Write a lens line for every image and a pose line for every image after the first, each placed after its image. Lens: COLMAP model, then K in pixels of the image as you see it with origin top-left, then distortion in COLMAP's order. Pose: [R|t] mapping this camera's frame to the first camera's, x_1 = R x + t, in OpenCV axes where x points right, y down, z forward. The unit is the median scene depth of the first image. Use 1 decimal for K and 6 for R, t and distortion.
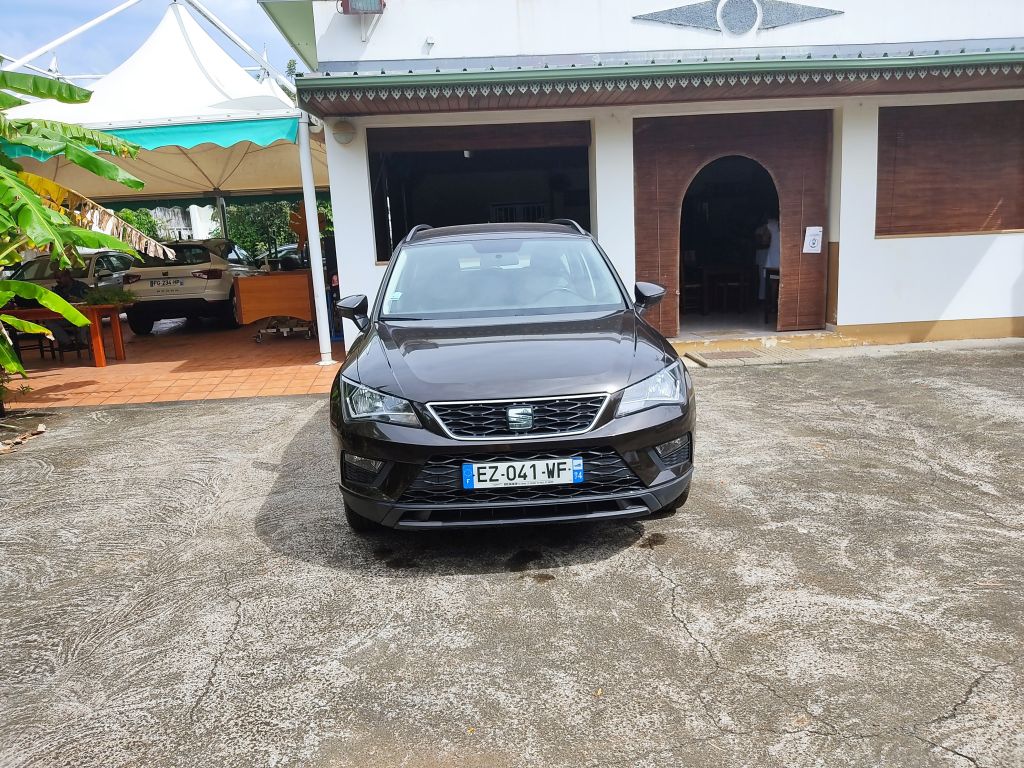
lens RADIAL K [[748.7, 0, 512.0], [0, 748.7, 384.0], [0, 0, 1]] dist [0.113117, -0.191310]
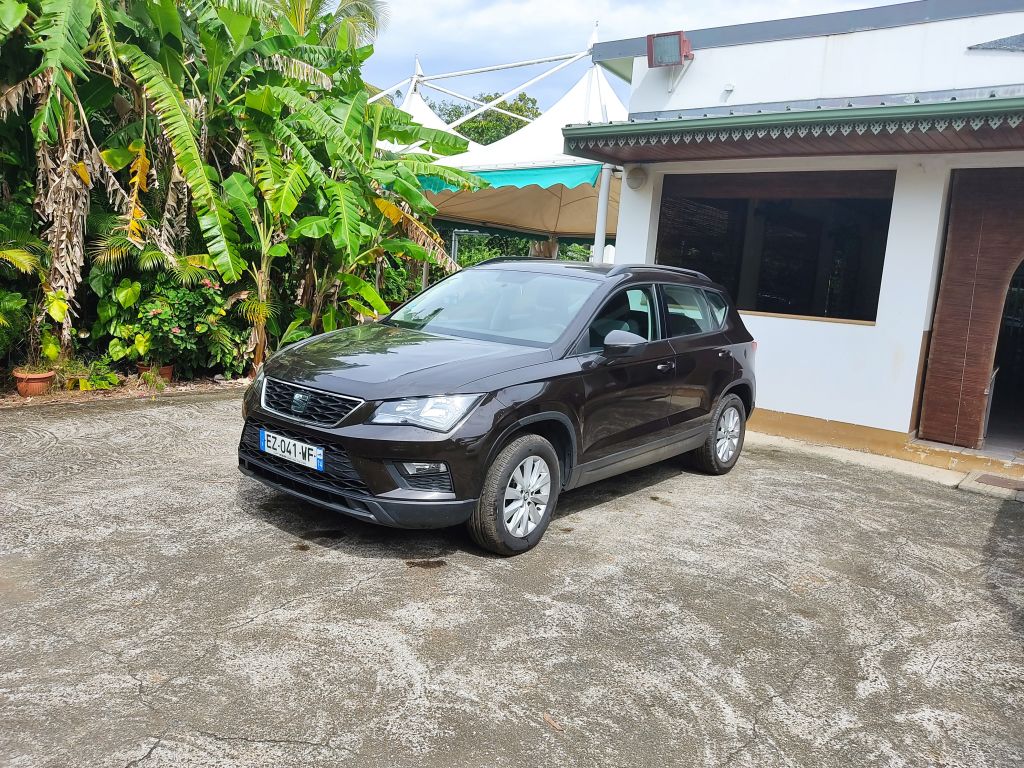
lens RADIAL K [[748.7, 0, 512.0], [0, 748.7, 384.0], [0, 0, 1]] dist [0.113117, -0.191310]
pose [[0.746591, 0.198825, -0.634879, 0.916126], [-0.238662, 0.970821, 0.023375, -0.082111], [0.621001, 0.134069, 0.772258, 0.269356]]
